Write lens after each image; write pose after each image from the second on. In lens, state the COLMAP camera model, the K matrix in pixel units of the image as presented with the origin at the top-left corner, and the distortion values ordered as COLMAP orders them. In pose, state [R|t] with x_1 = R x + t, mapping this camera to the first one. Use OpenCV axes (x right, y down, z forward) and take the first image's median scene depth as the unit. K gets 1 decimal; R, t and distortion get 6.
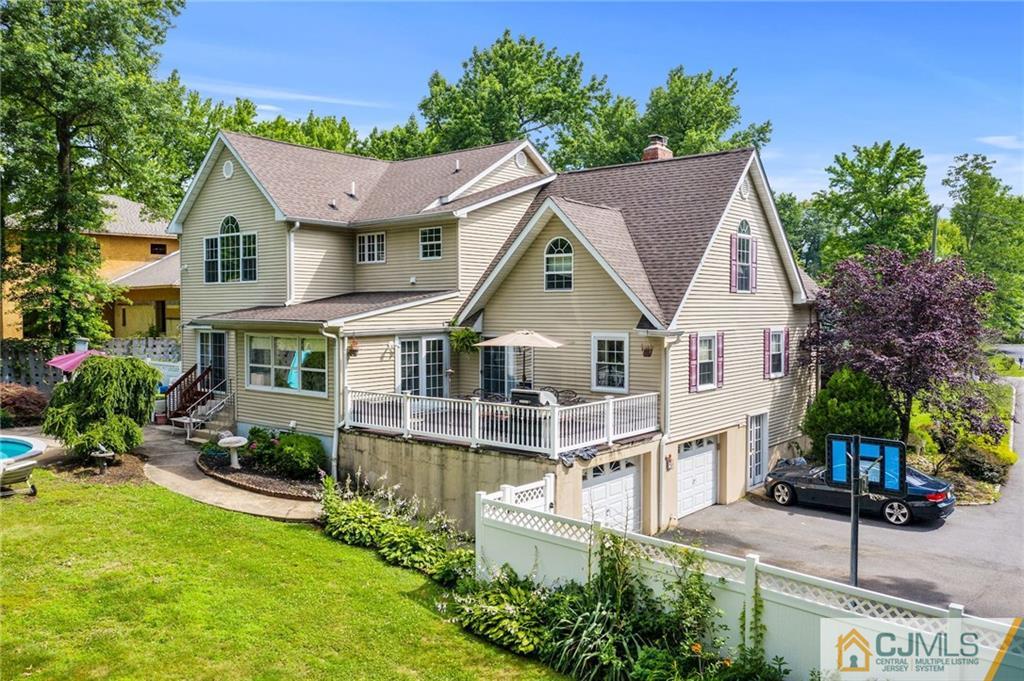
lens RADIAL K [[806.1, 0, 512.0], [0, 806.1, 340.5], [0, 0, 1]] dist [-0.016257, -0.003670]
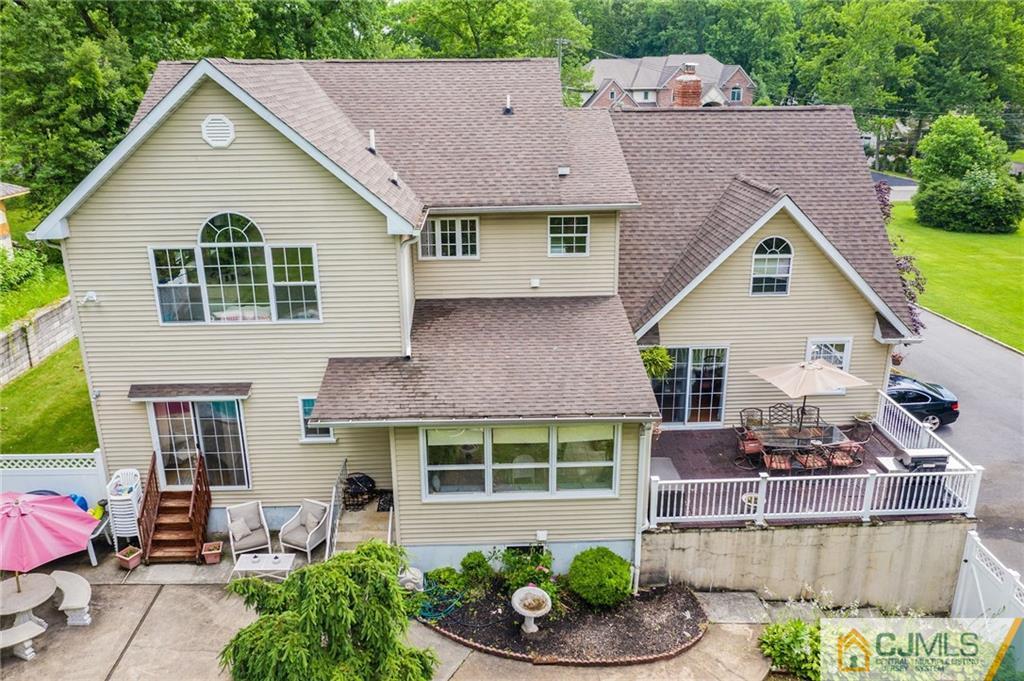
lens RADIAL K [[806.1, 0, 512.0], [0, 806.1, 340.5], [0, 0, 1]] dist [-0.016257, -0.003670]
pose [[0.745037, -0.223178, 0.628579, -0.704352], [0.035489, 0.954293, 0.296758, -0.279678], [-0.666079, -0.198788, 0.718904, 0.523482]]
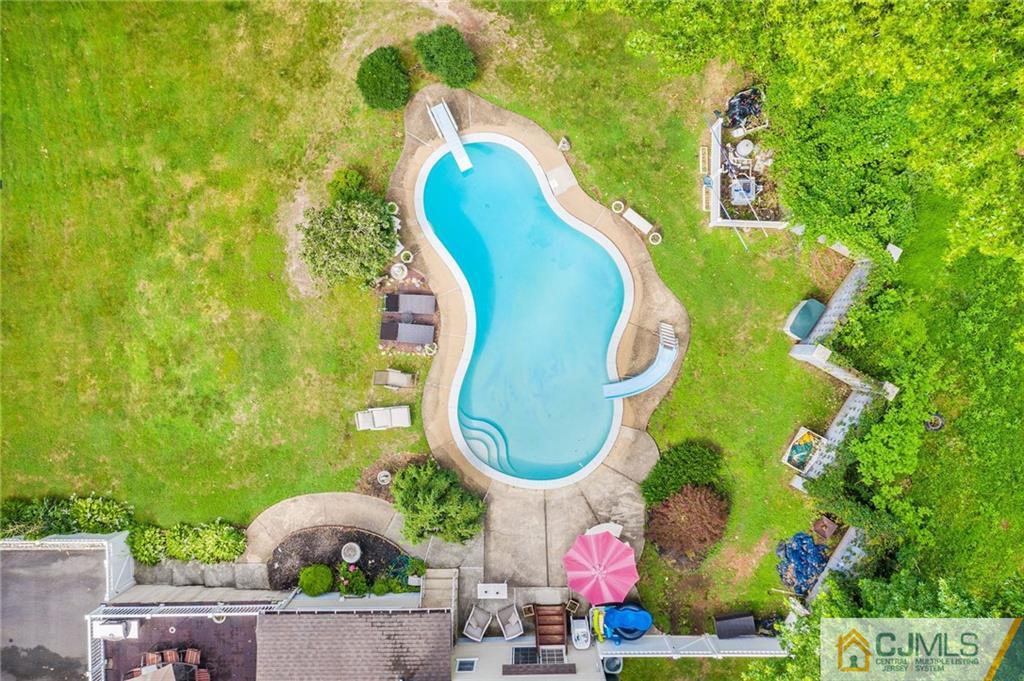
lens RADIAL K [[806.1, 0, 512.0], [0, 806.1, 340.5], [0, 0, 1]] dist [-0.016257, -0.003670]
pose [[-0.756809, 0.653451, 0.015553, -0.778862], [-0.021118, -0.048227, 0.998613, -1.186535], [0.653295, 0.755431, 0.050298, 0.777996]]
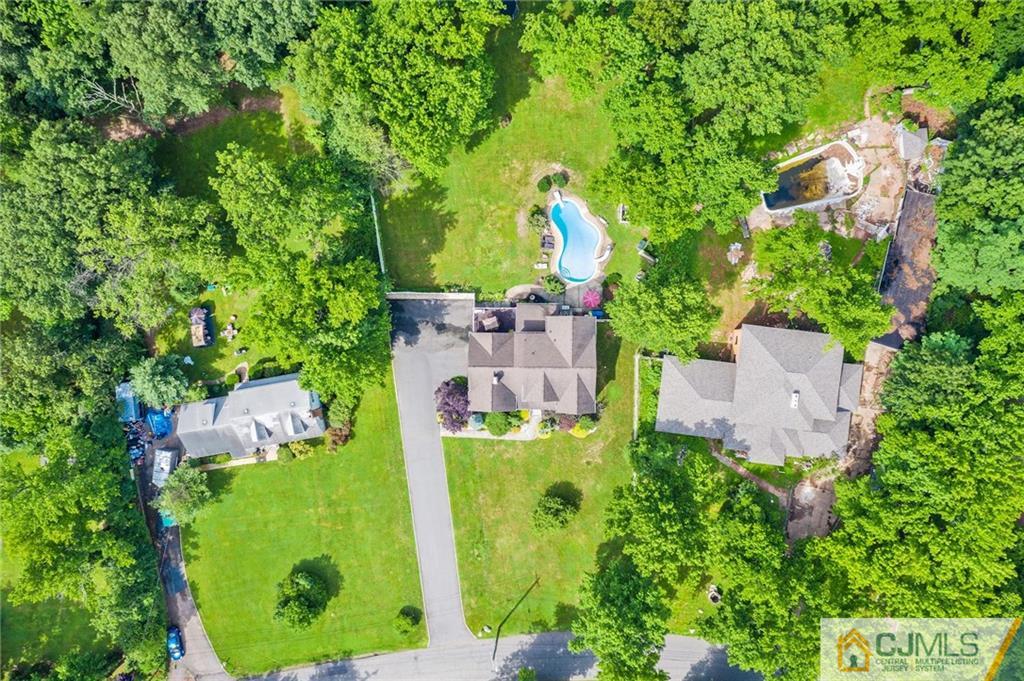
lens RADIAL K [[806.1, 0, 512.0], [0, 806.1, 340.5], [0, 0, 1]] dist [-0.016257, -0.003670]
pose [[-0.776445, 0.629802, 0.021971, -0.160093], [-0.013344, -0.051288, 0.998595, -5.431677], [0.630044, 0.775061, 0.048227, 0.807404]]
